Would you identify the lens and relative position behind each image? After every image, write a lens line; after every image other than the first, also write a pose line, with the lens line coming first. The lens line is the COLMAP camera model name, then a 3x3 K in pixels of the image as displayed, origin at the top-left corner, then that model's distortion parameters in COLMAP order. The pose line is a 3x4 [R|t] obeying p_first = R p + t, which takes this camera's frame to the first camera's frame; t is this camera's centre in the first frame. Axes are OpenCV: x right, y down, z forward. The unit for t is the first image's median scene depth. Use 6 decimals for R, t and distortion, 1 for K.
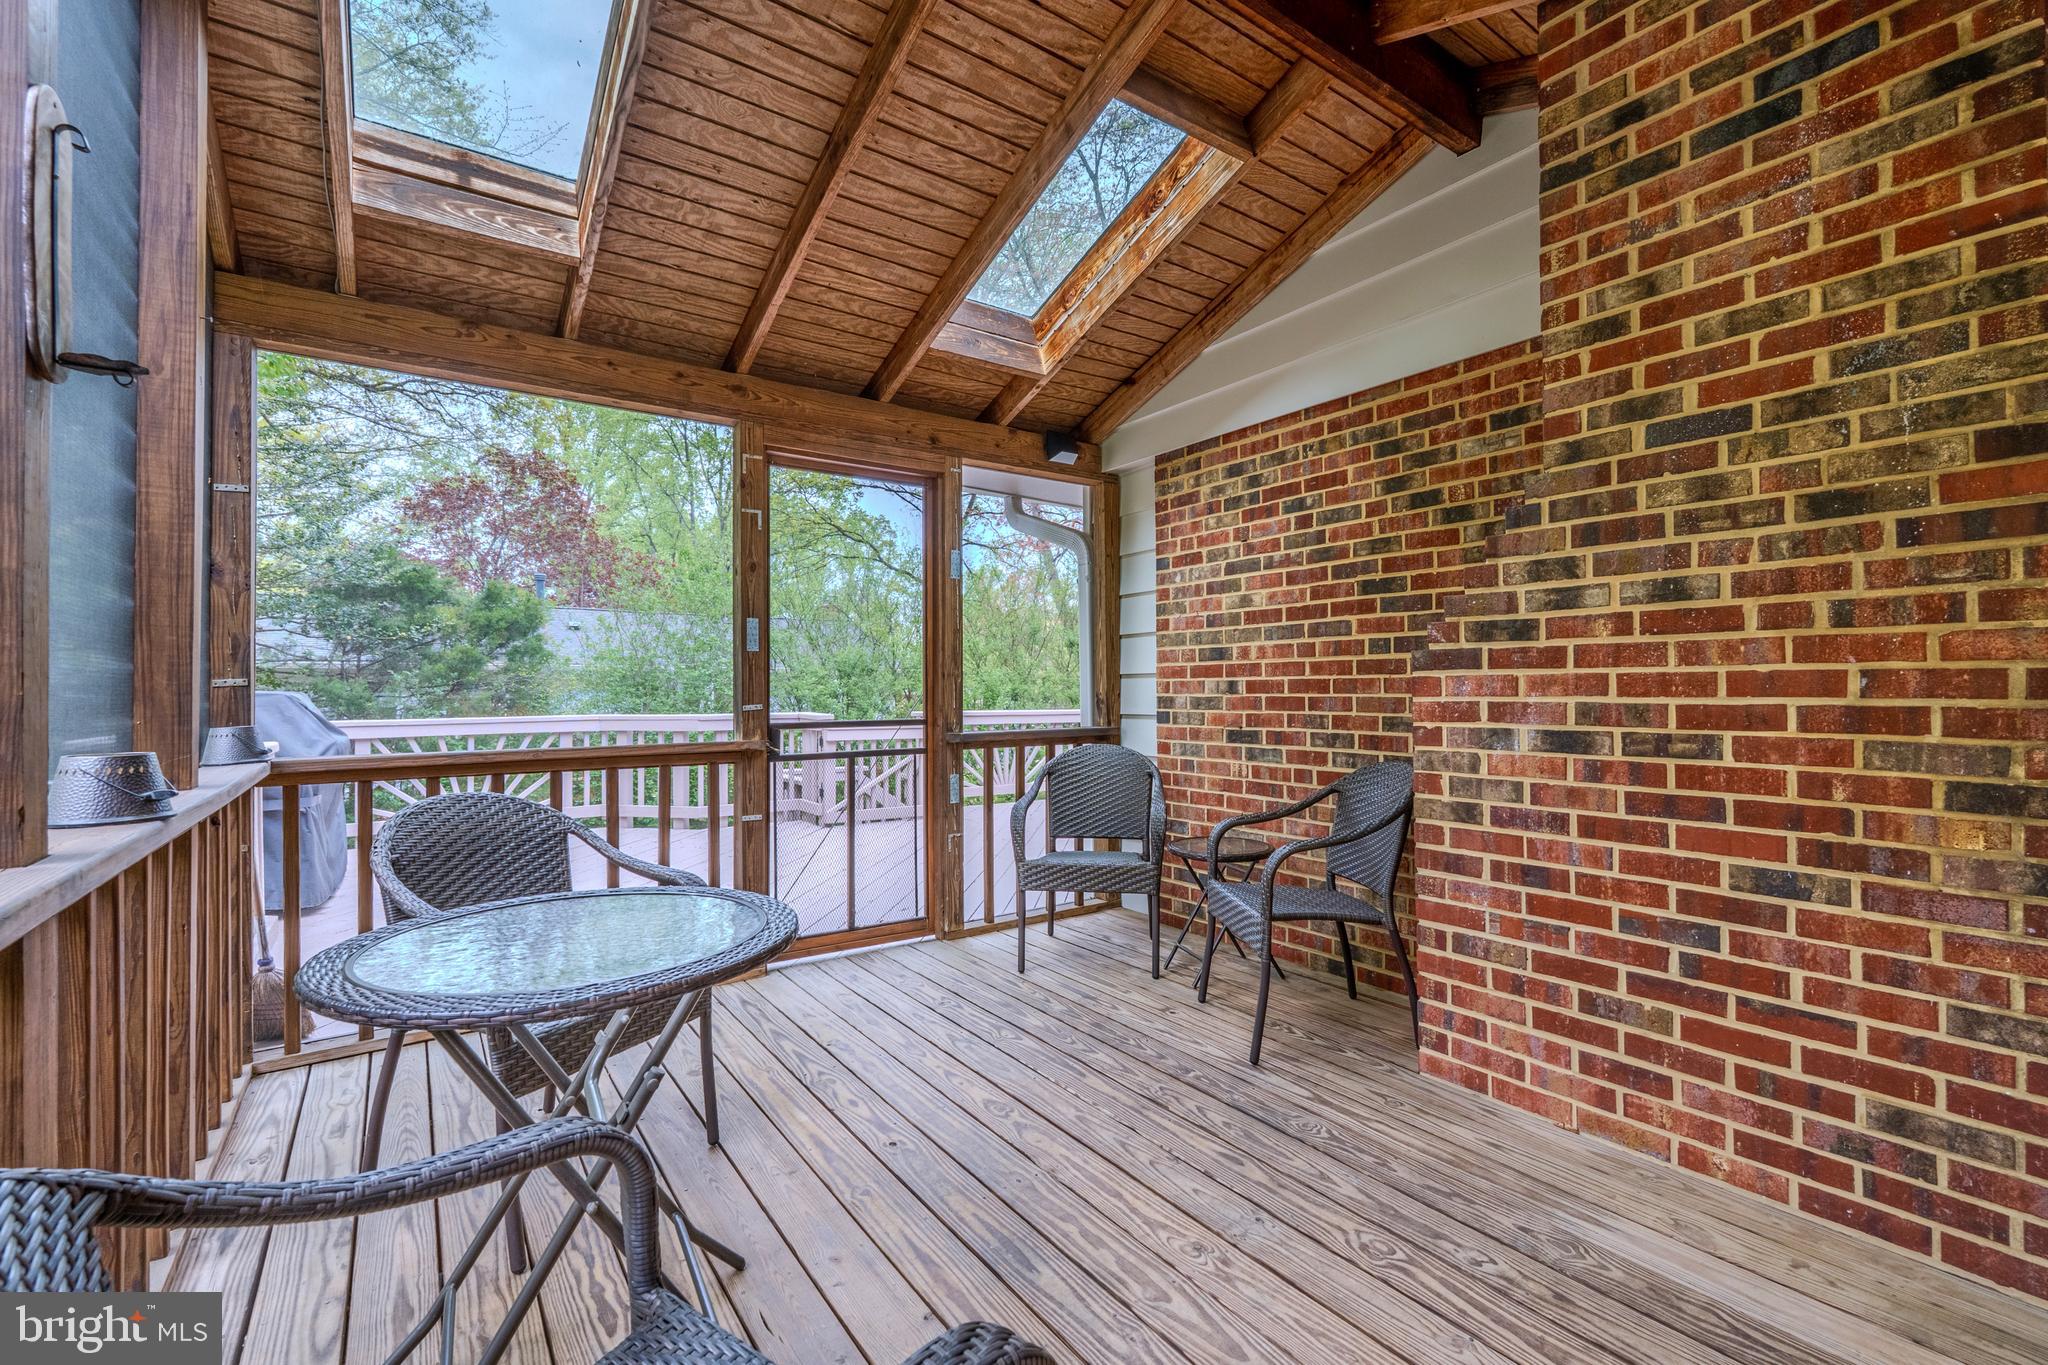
lens RADIAL K [[899.0, 0, 1028.2], [0, 899.0, 683.0], [0, 0, 1]] dist [-0.002066, -0.000152]
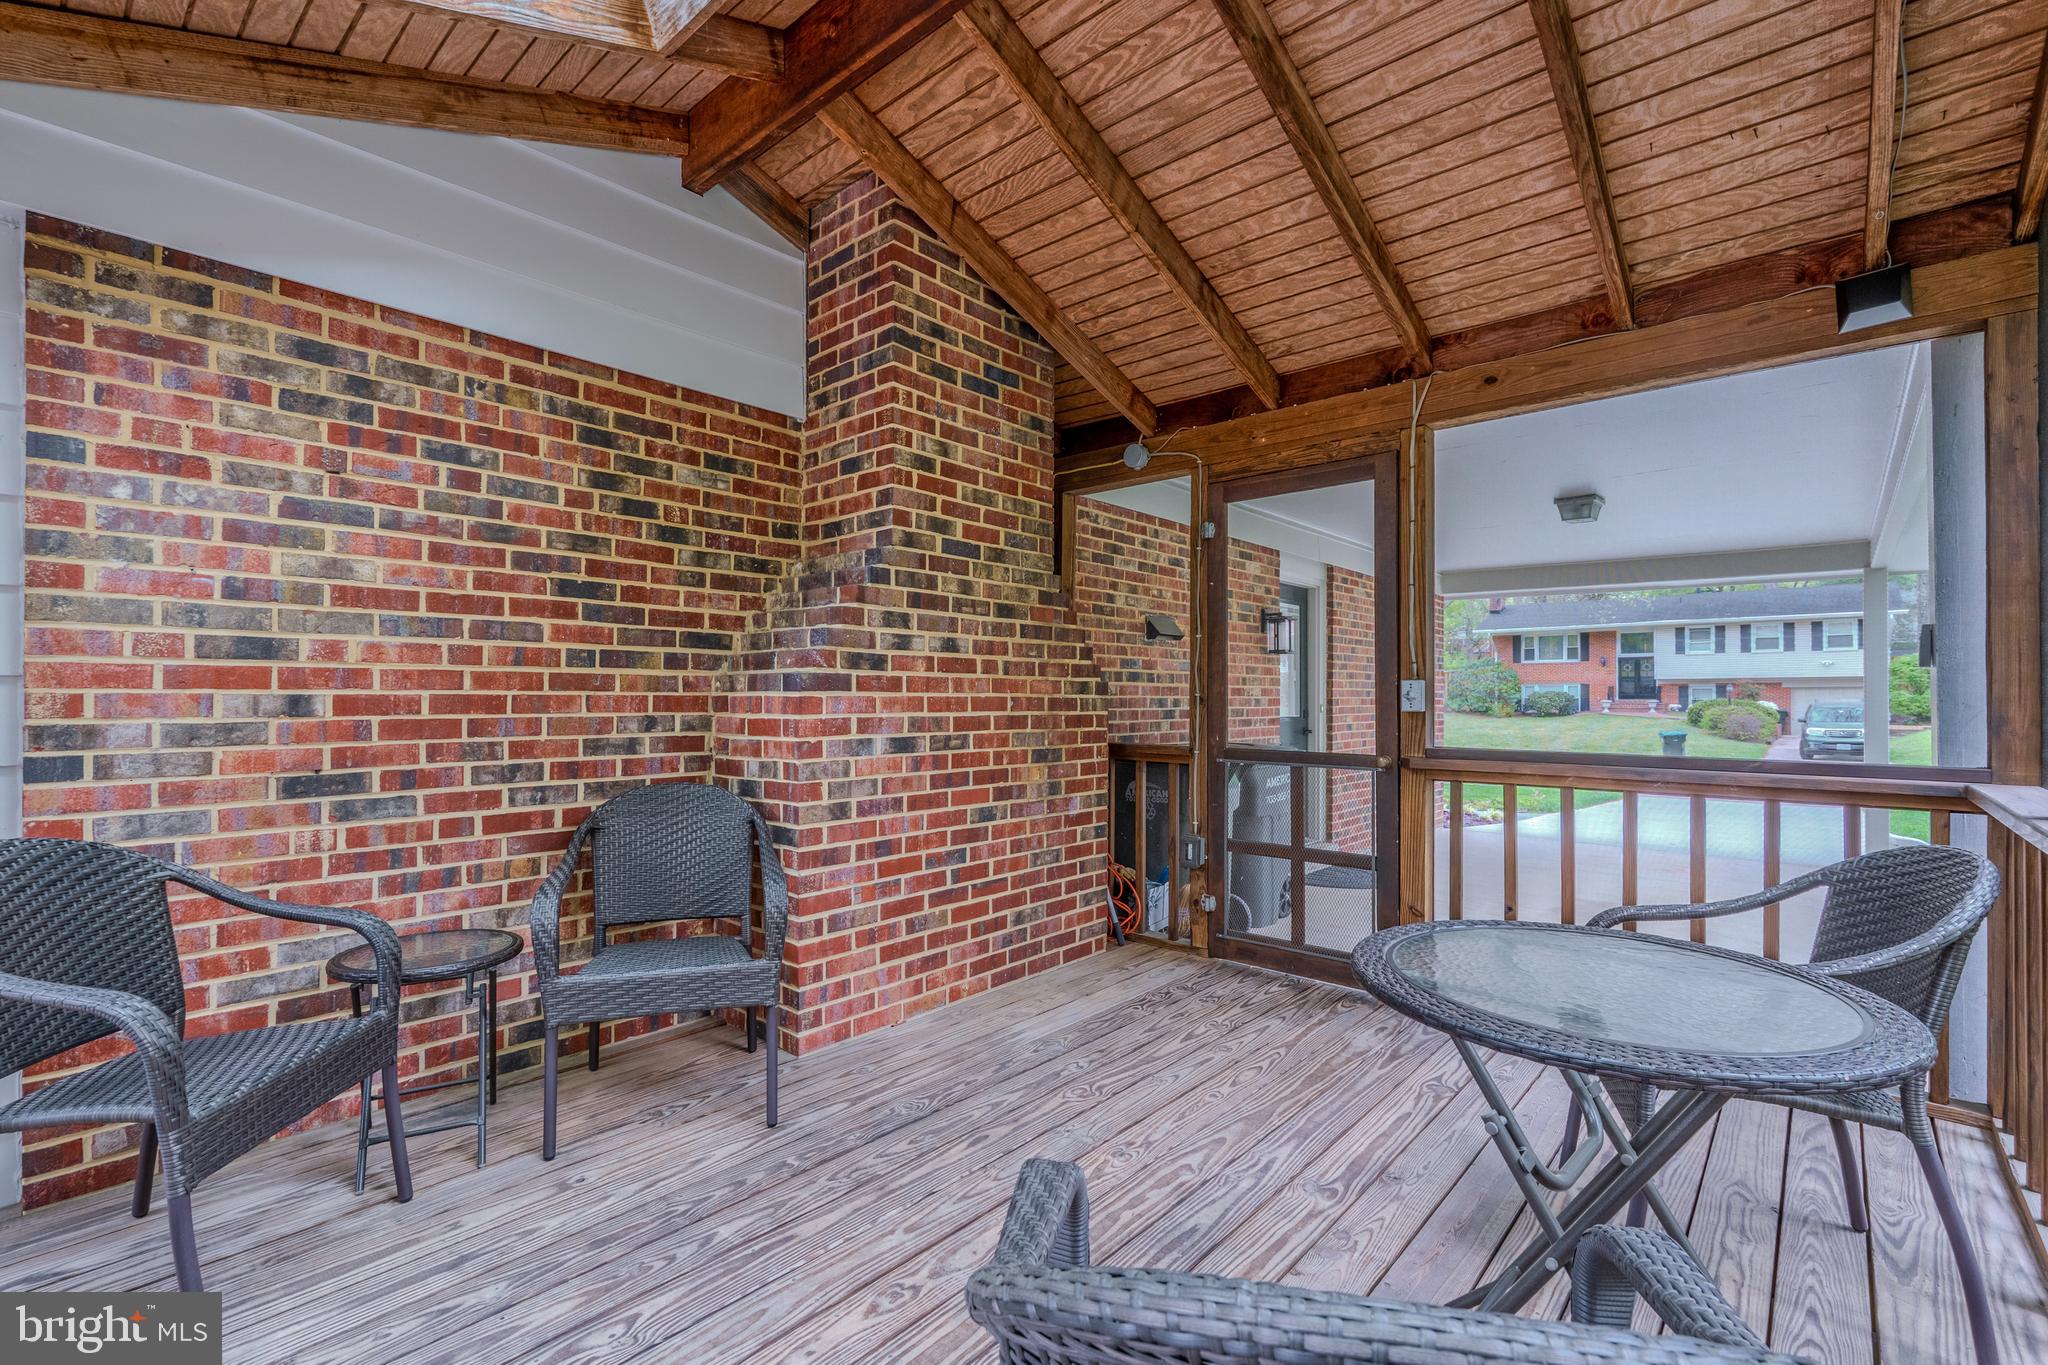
lens RADIAL K [[899.0, 0, 1026.1], [0, 899.0, 693.8], [0, 0, 1]] dist [-0.002066, -0.000152]
pose [[-0.227731, 0.009609, 0.973677, -0.728215], [-0.006596, 0.999913, -0.011411, 0.000472], [-0.973702, -0.009021, -0.227647, 1.023426]]
